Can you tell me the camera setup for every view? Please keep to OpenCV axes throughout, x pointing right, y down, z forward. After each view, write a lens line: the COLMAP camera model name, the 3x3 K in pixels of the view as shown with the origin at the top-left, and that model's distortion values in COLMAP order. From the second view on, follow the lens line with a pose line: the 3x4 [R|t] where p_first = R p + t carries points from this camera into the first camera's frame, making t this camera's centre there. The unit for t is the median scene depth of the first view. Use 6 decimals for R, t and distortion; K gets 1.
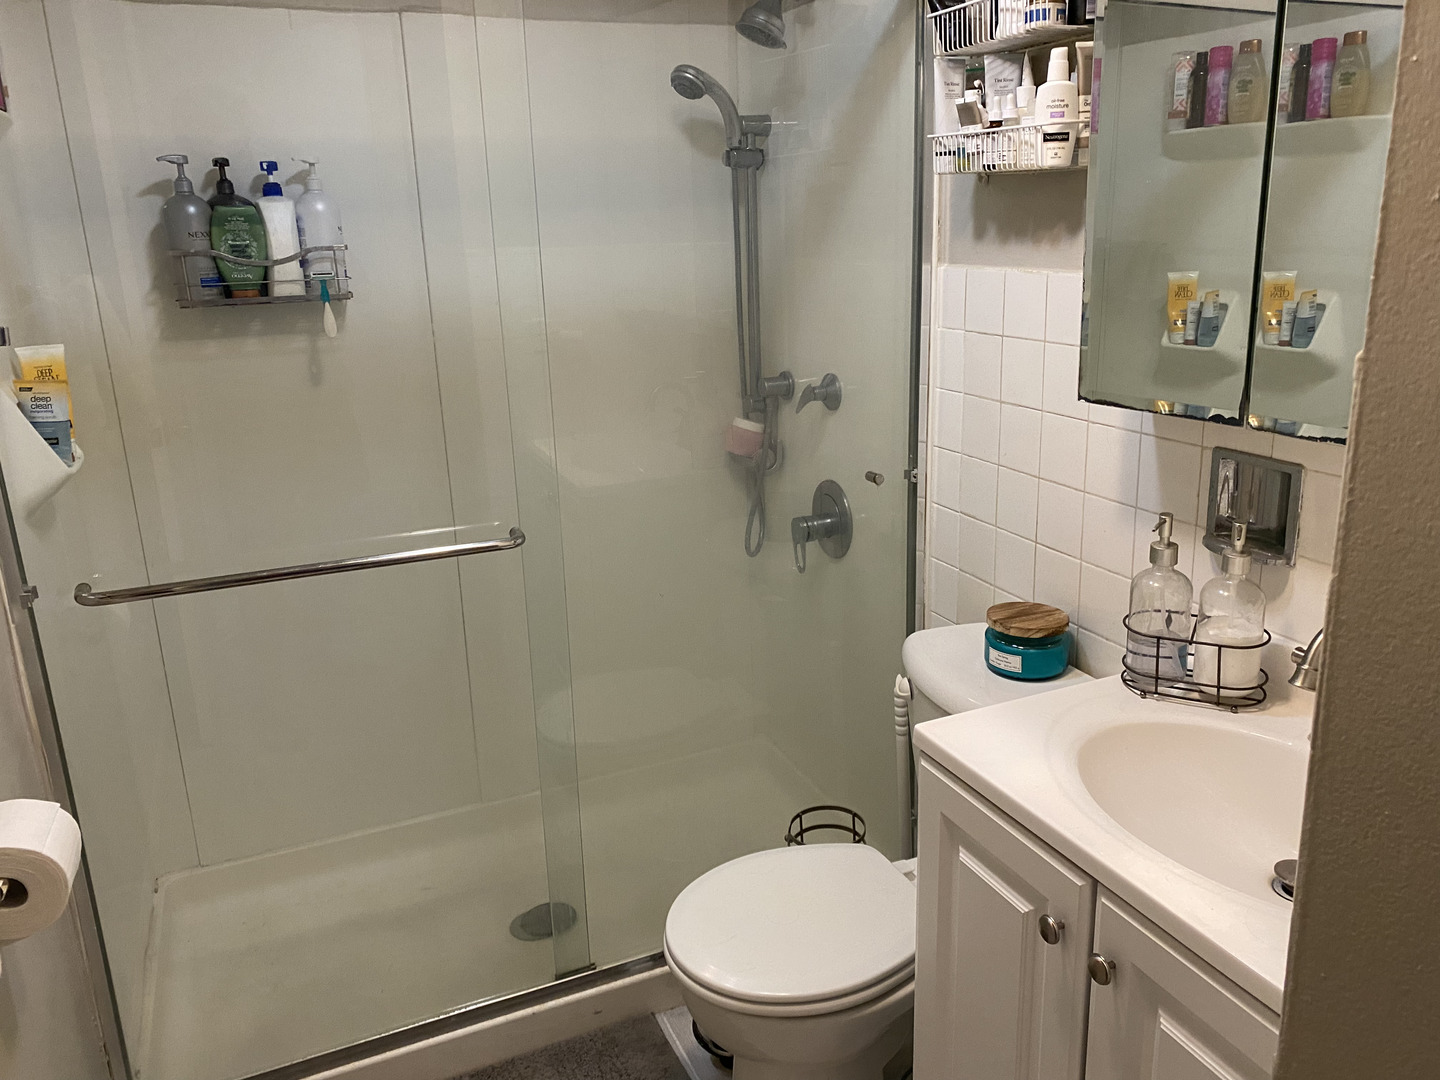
lens RADIAL K [[1097.9, 0, 731.6], [0, 1097.9, 517.6], [0, 0, 1]] dist [0.040292, -0.036765]
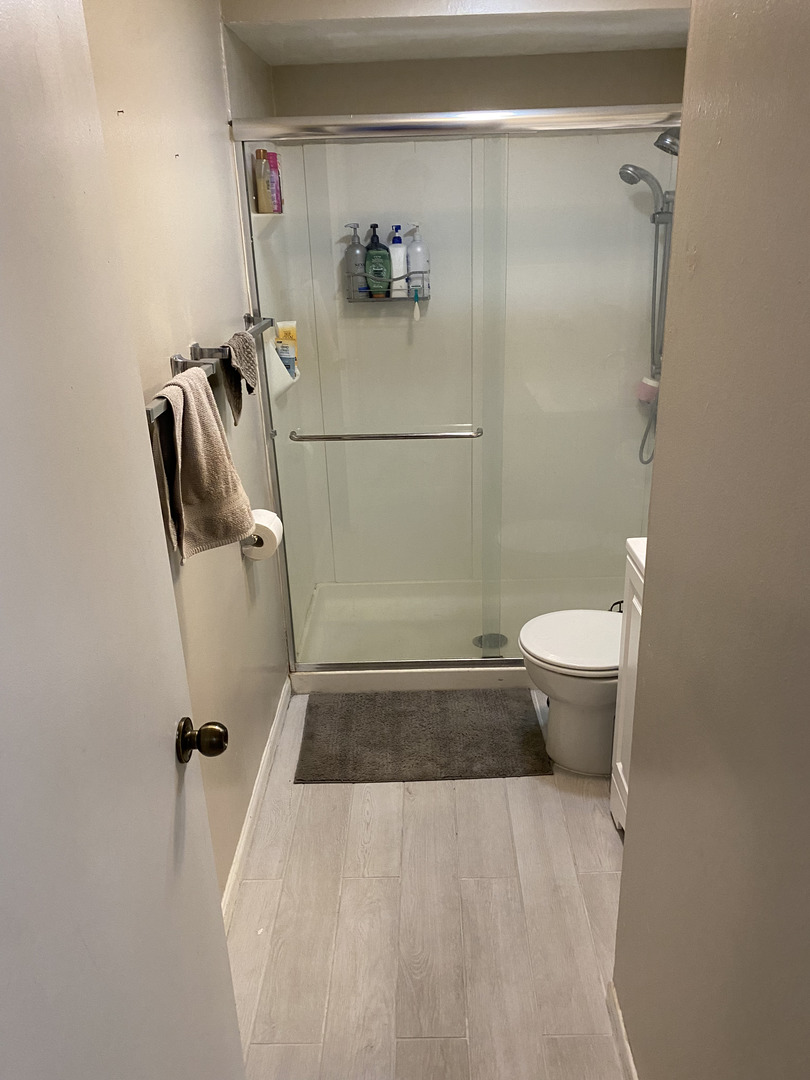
lens RADIAL K [[823.4, 0, 413.9], [0, 823.4, 546.3], [0, 0, 1]] dist [0.040292, -0.036765]
pose [[0.913637, 0.157676, -0.374708, 0.250661], [-0.107040, 0.982499, 0.152440, 0.005068], [0.392186, -0.099166, 0.914525, -0.382344]]
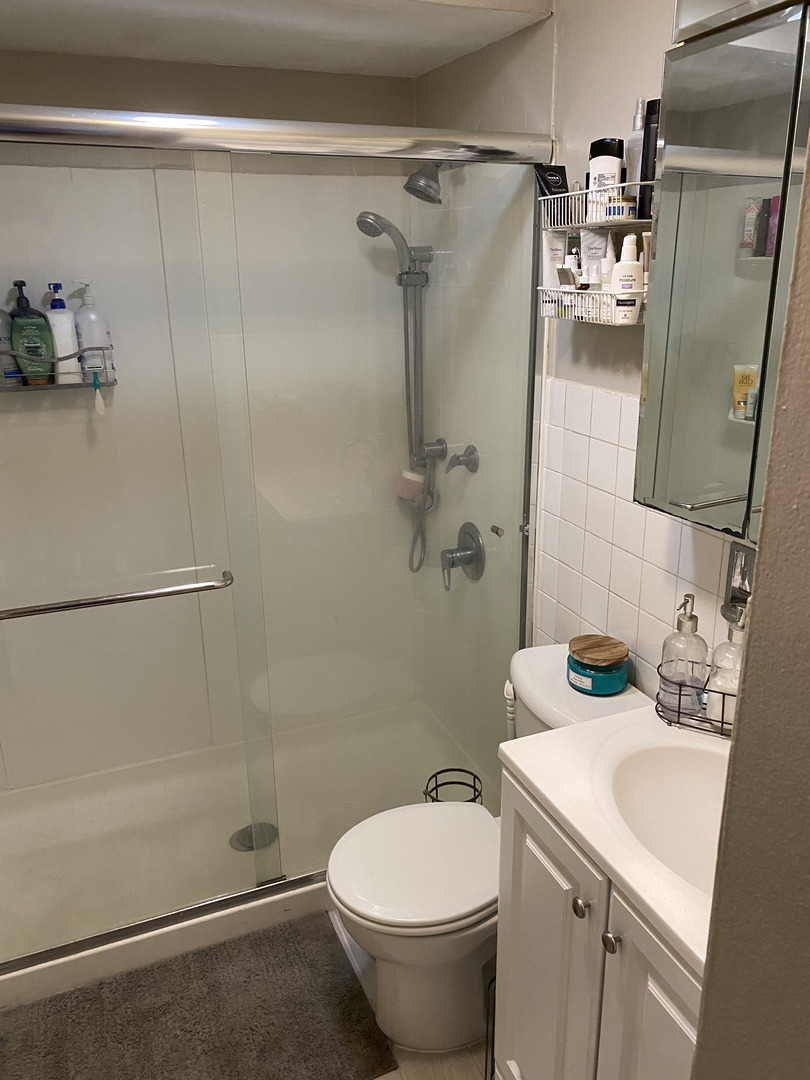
lens RADIAL K [[823.4, 0, 409.2], [0, 823.4, 541.8], [0, 0, 1]] dist [0.040292, -0.036765]
pose [[0.999435, 0.024983, -0.022485, 0.045487], [-0.023728, 0.998235, 0.054440, -0.076708], [0.023805, -0.053875, 0.998264, -0.015667]]
